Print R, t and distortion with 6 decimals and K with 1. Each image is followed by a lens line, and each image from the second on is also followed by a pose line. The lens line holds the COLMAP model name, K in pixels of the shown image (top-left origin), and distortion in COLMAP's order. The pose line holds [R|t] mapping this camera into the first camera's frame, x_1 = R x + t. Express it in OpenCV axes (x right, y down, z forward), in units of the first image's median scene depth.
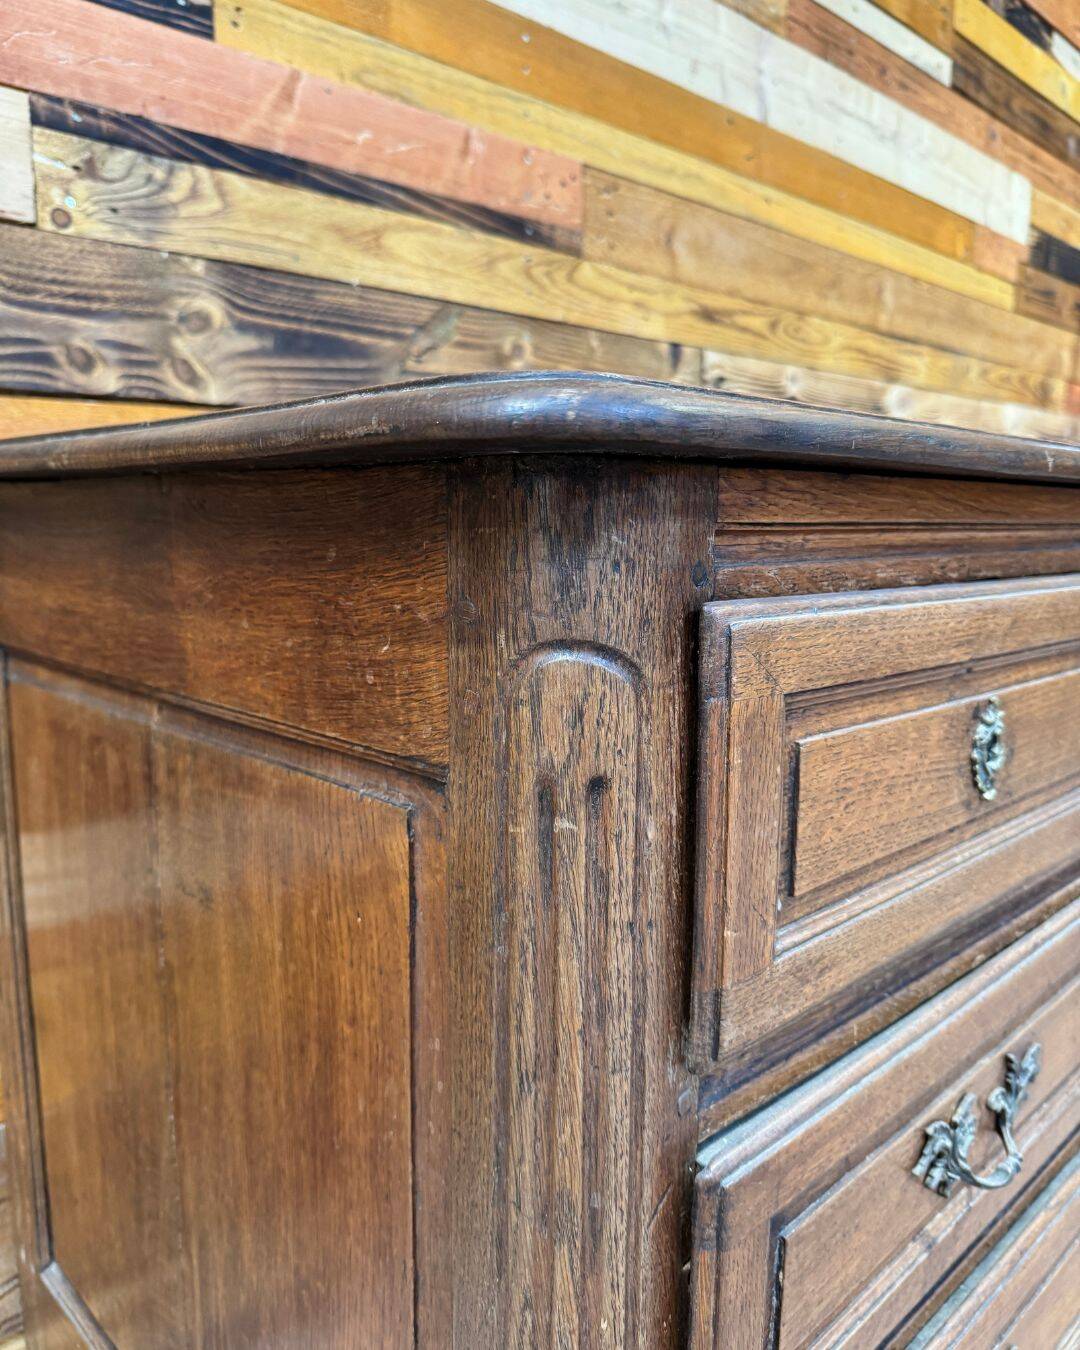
lens RADIAL K [[1045.7, 0, 536.5], [0, 1045.7, 668.8], [0, 0, 1]] dist [0.007135, -0.038757]
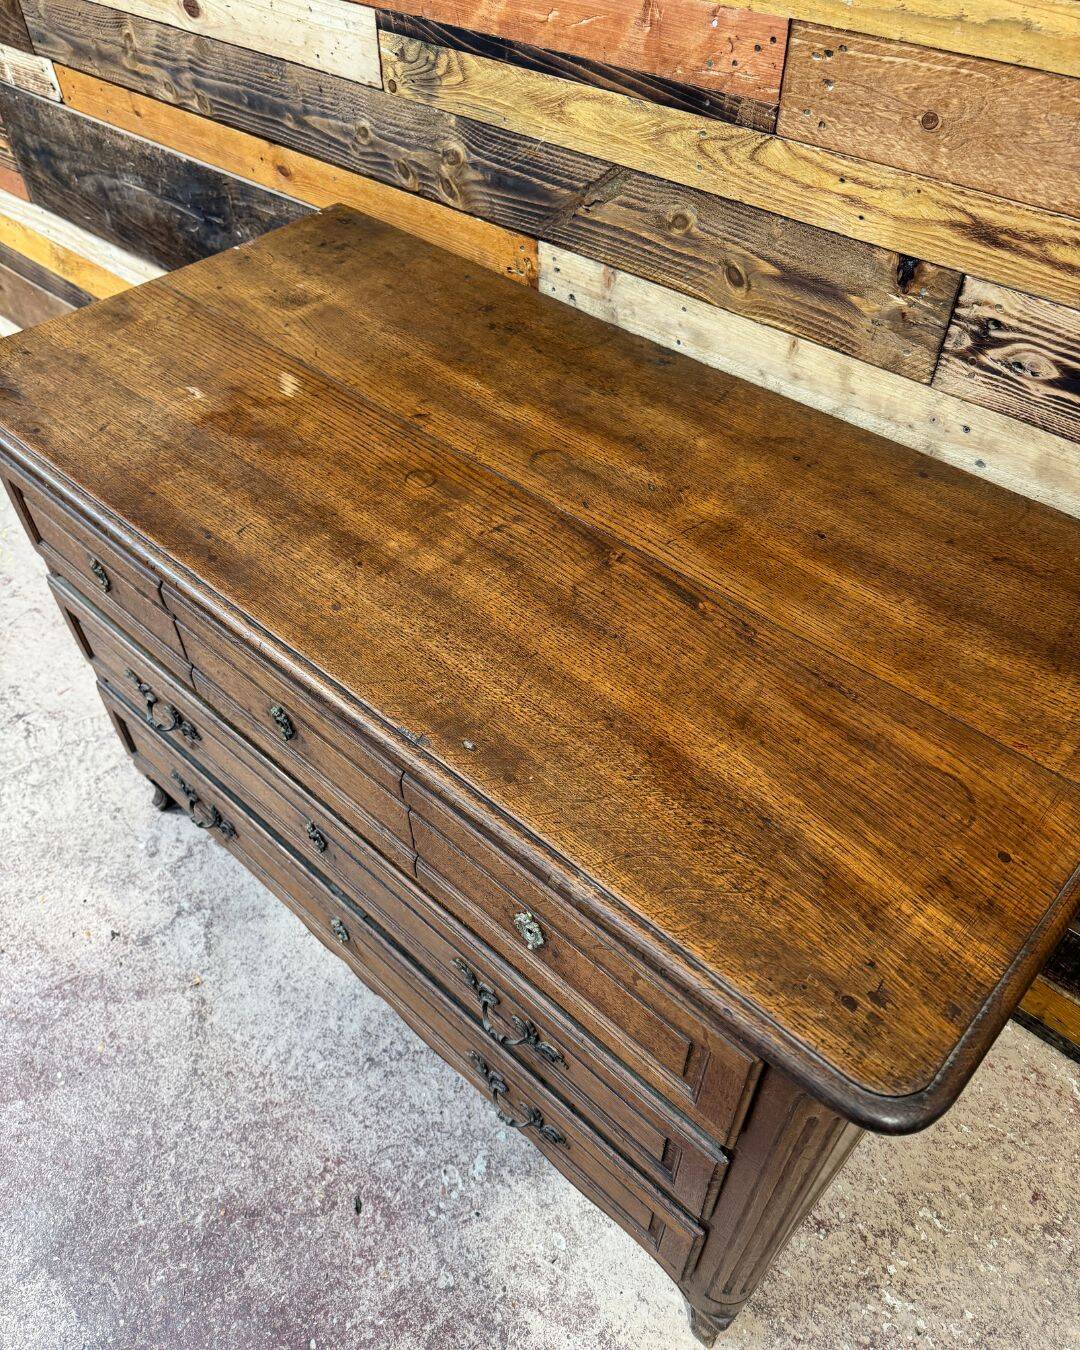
lens RADIAL K [[1025.3, 0, 535.8], [0, 1025.3, 675.4], [0, 0, 1]] dist [0.009104, -0.024102]
pose [[0.056694, 0.718009, -0.693721, 1.389970], [-0.137836, 0.693814, 0.706841, -0.952623], [0.988831, 0.055546, 0.138303, 1.012888]]
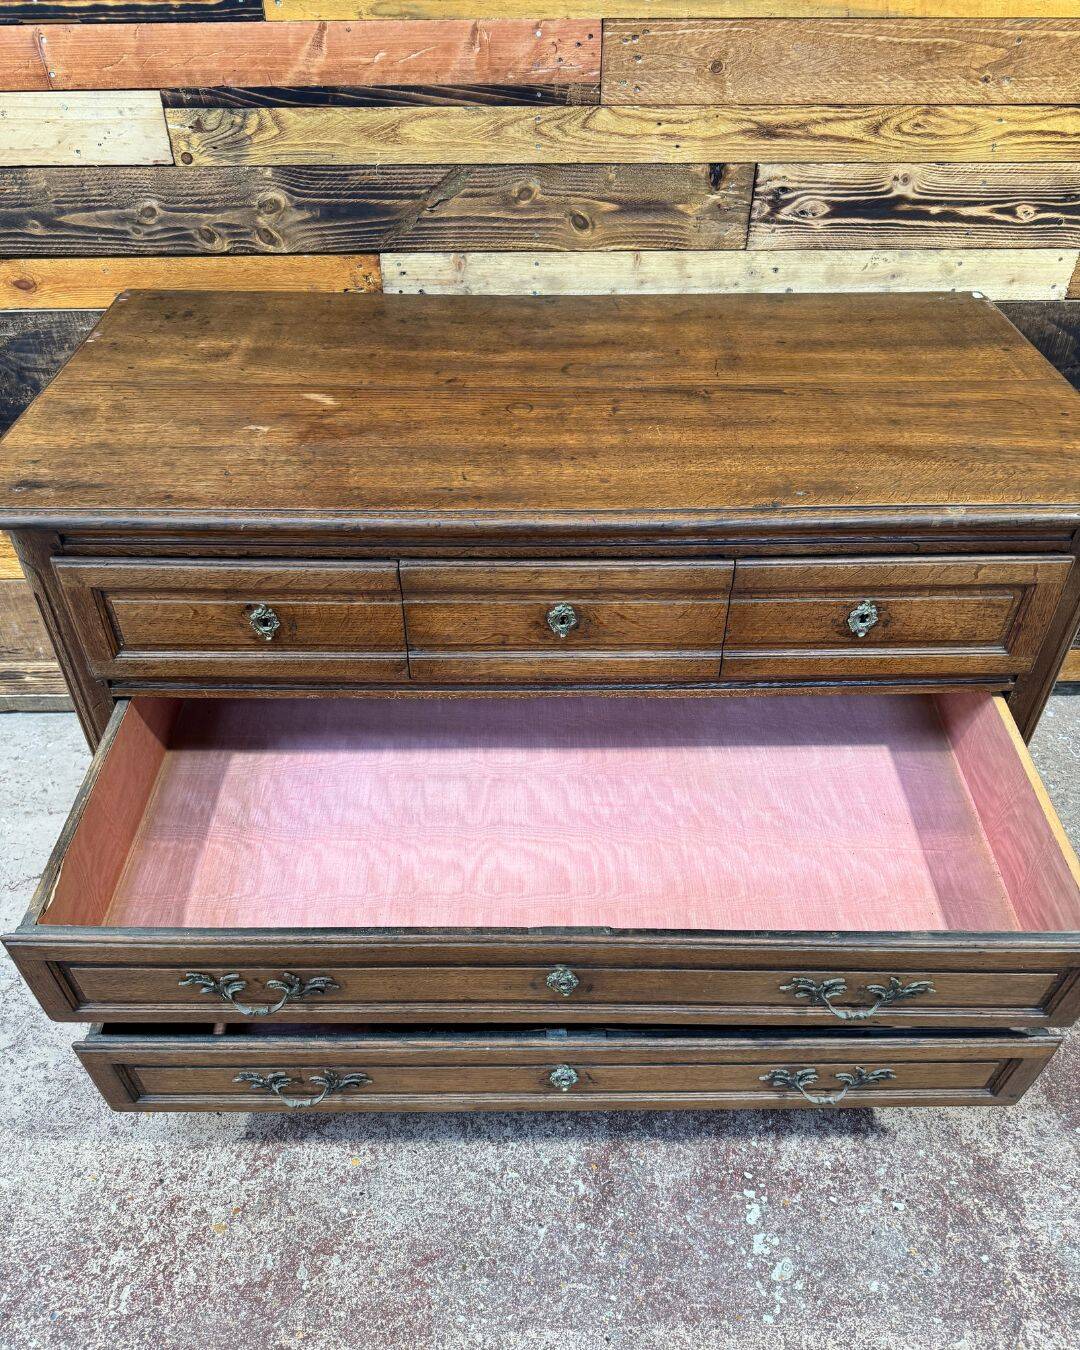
lens RADIAL K [[1025.3, 0, 530.9], [0, 1025.3, 674.6], [0, 0, 1]] dist [0.009104, -0.024102]
pose [[0.728879, 0.434435, -0.529151, 1.301554], [-0.101242, 0.832784, 0.544262, -0.694270], [0.677115, -0.343129, 0.650982, -0.085353]]
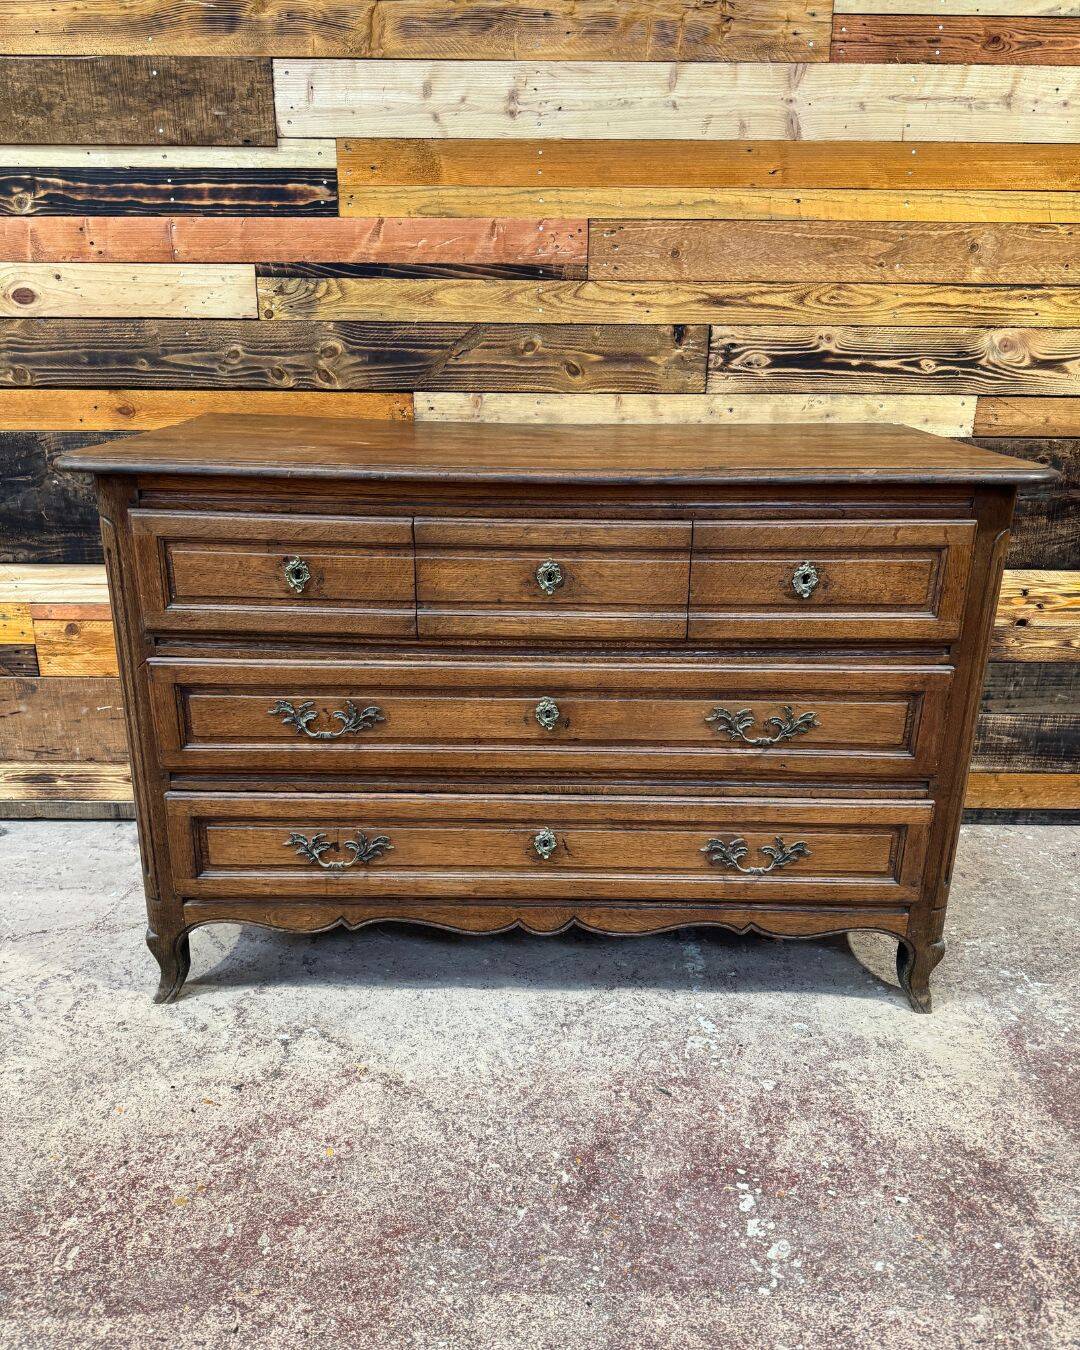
lens RADIAL K [[1025.3, 0, 535.3], [0, 1025.3, 676.6], [0, 0, 1]] dist [0.009104, -0.024102]
pose [[0.715800, 0.230128, -0.659297, 1.667863], [-0.112430, 0.969800, 0.216444, -0.195497], [0.689196, -0.080806, 0.720055, -0.335031]]
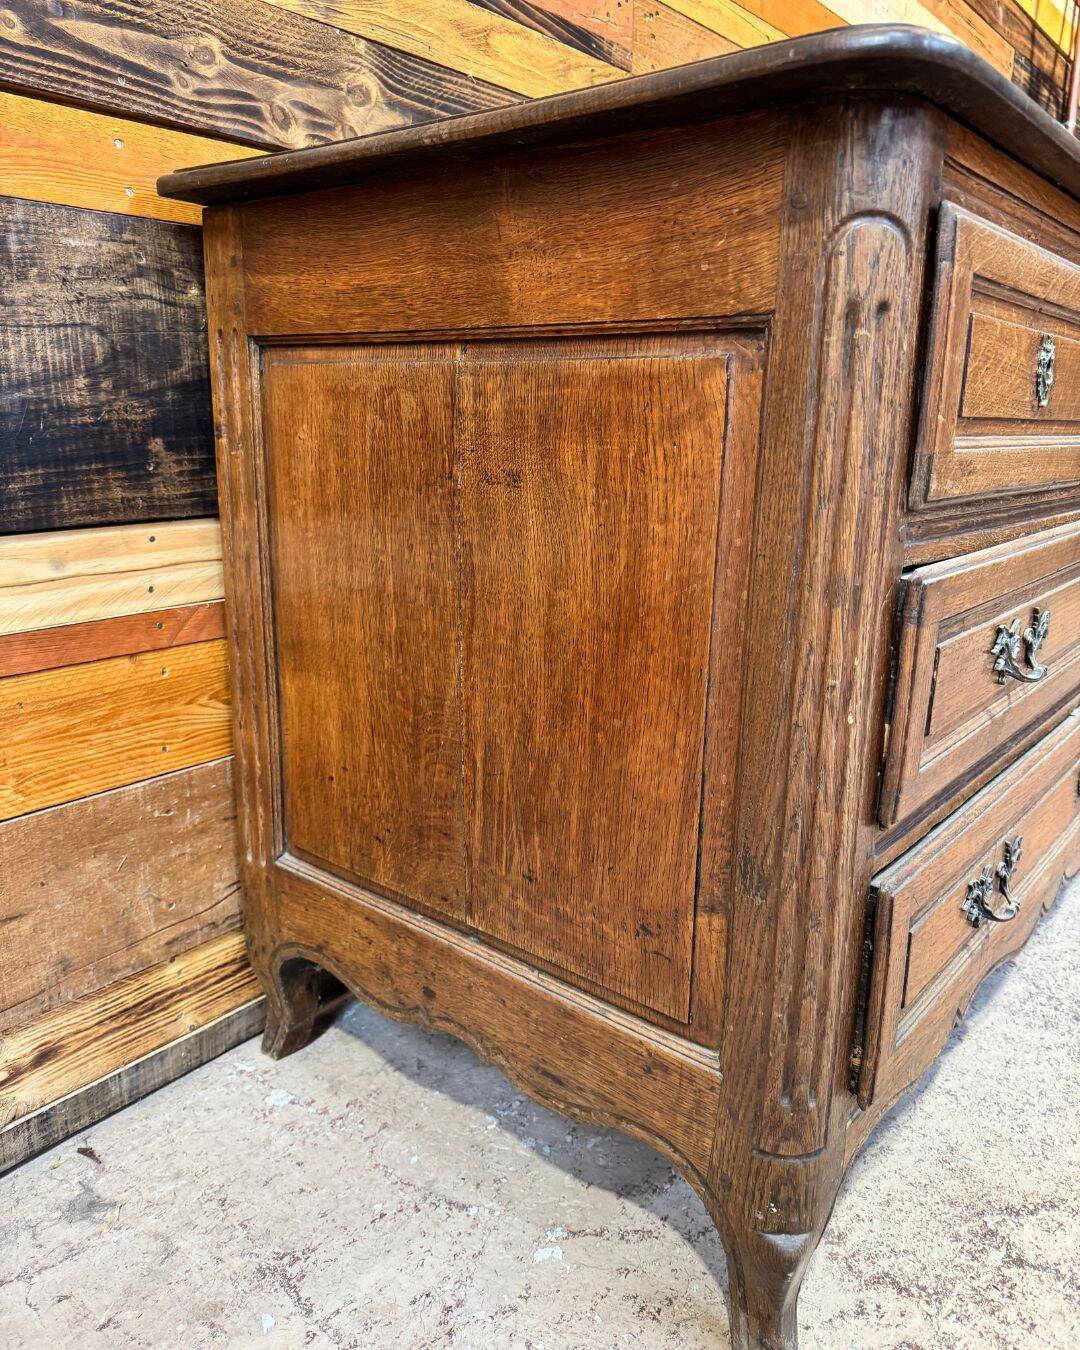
lens RADIAL K [[1025.3, 0, 541.5], [0, 1025.3, 664.4], [0, 0, 1]] dist [0.009104, -0.024102]
pose [[0.993713, -0.016922, 0.110669, -0.275623], [0.006317, 0.995411, 0.095479, 0.213233], [-0.111777, -0.094179, 0.989260, -0.248383]]
